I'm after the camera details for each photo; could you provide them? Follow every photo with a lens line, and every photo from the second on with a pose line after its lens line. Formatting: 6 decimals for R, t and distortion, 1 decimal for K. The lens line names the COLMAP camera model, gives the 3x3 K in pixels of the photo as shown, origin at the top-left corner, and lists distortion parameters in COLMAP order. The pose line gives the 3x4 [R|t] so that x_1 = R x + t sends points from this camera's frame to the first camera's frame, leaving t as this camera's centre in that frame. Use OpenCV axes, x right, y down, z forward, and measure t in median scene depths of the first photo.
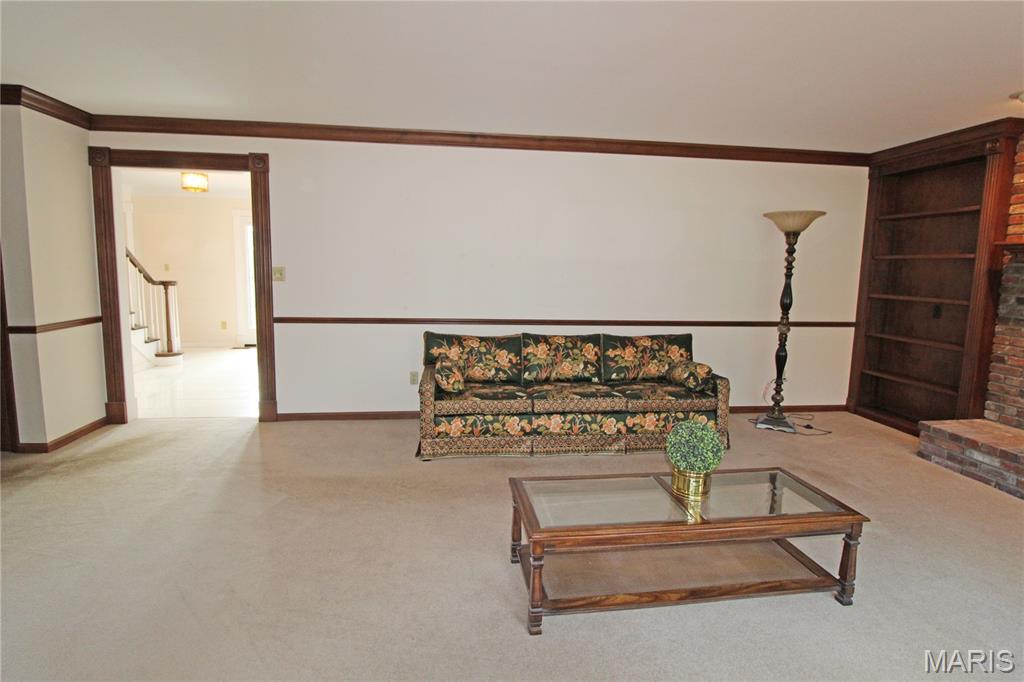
lens RADIAL K [[499.2, 0, 508.4], [0, 499.2, 324.9], [0, 0, 1]] dist [0.003860, -0.010208]
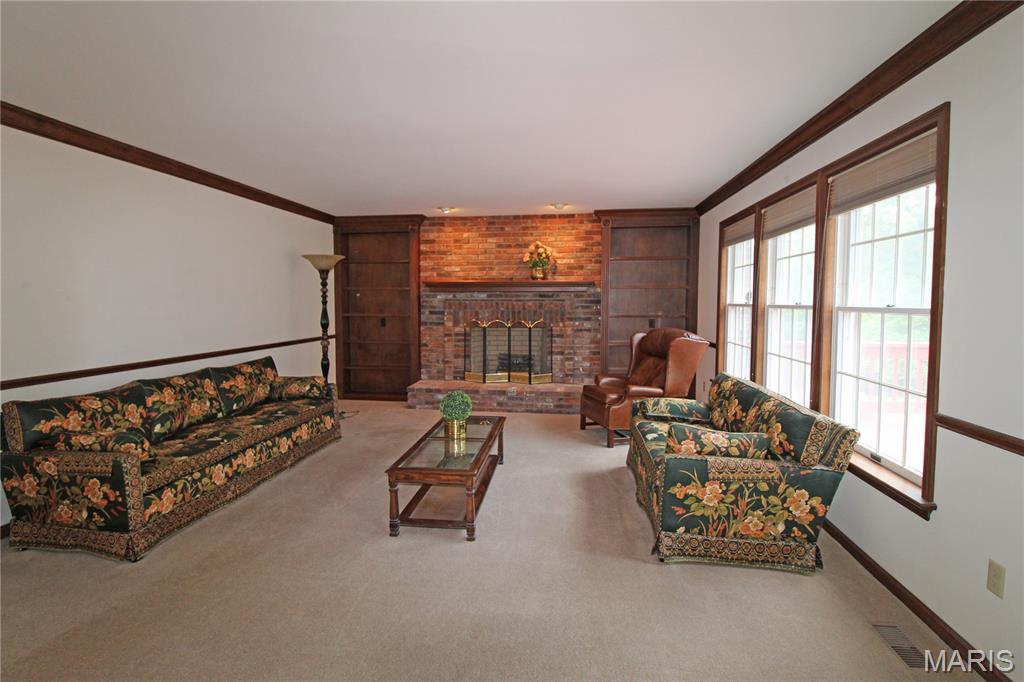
lens RADIAL K [[499.2, 0, 508.4], [0, 499.2, 324.9], [0, 0, 1]] dist [0.003860, -0.010208]
pose [[0.250573, -0.067939, 0.965711, -0.695798], [0.115419, 0.992516, 0.039877, -0.042010], [-0.961193, 0.101469, 0.256539, 0.230331]]
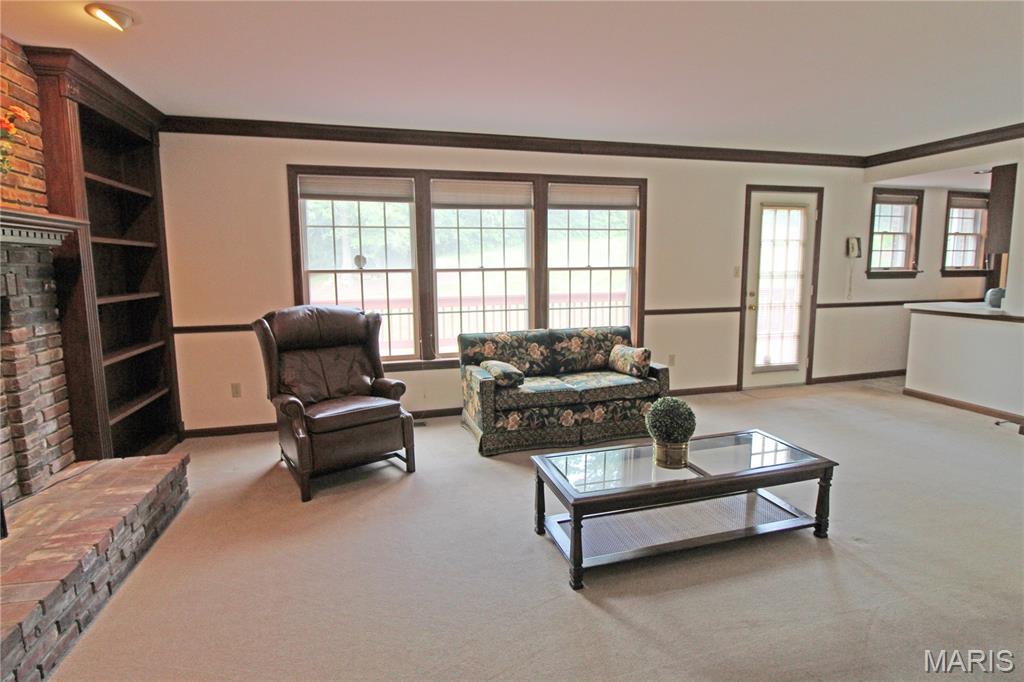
lens RADIAL K [[499.2, 0, 508.4], [0, 499.2, 324.9], [0, 0, 1]] dist [0.003860, -0.010208]
pose [[-0.989418, 0.008231, -0.144858, 0.522408], [-0.025009, 0.973772, 0.226148, -0.125029], [0.142920, 0.227378, -0.963262, 1.207537]]
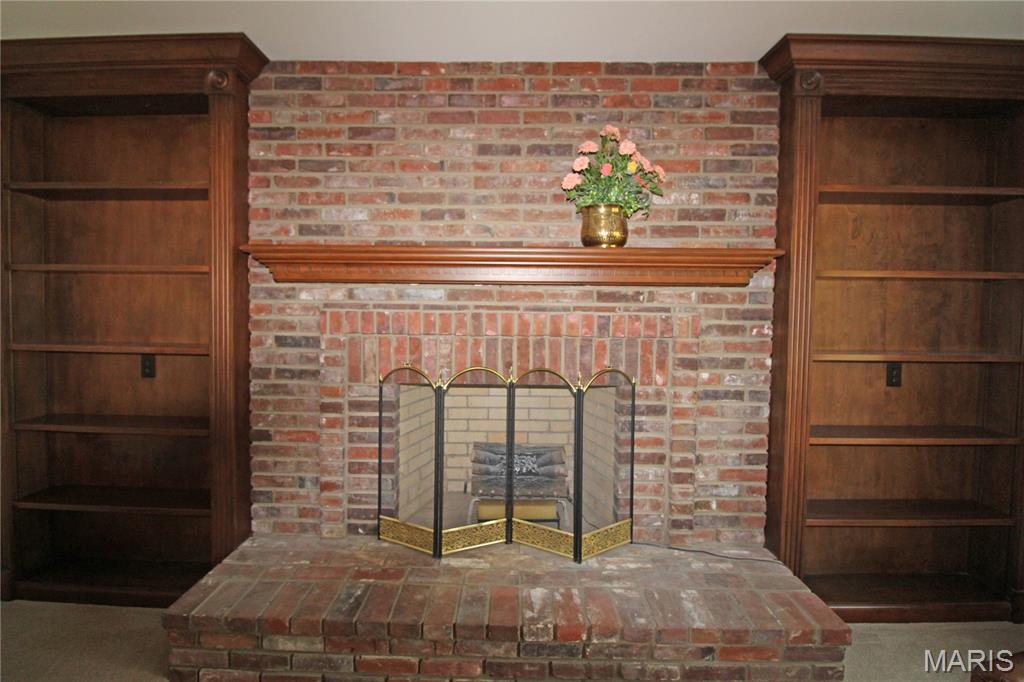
lens RADIAL K [[469.7, 0, 510.7], [0, 469.7, 323.4], [0, 0, 1]] dist [-0.019783, -0.000386]
pose [[0.135384, -0.046491, 0.989702, 0.459232], [0.105105, 0.993936, 0.032313, -0.057324], [-0.985203, 0.099648, 0.139450, 0.598274]]
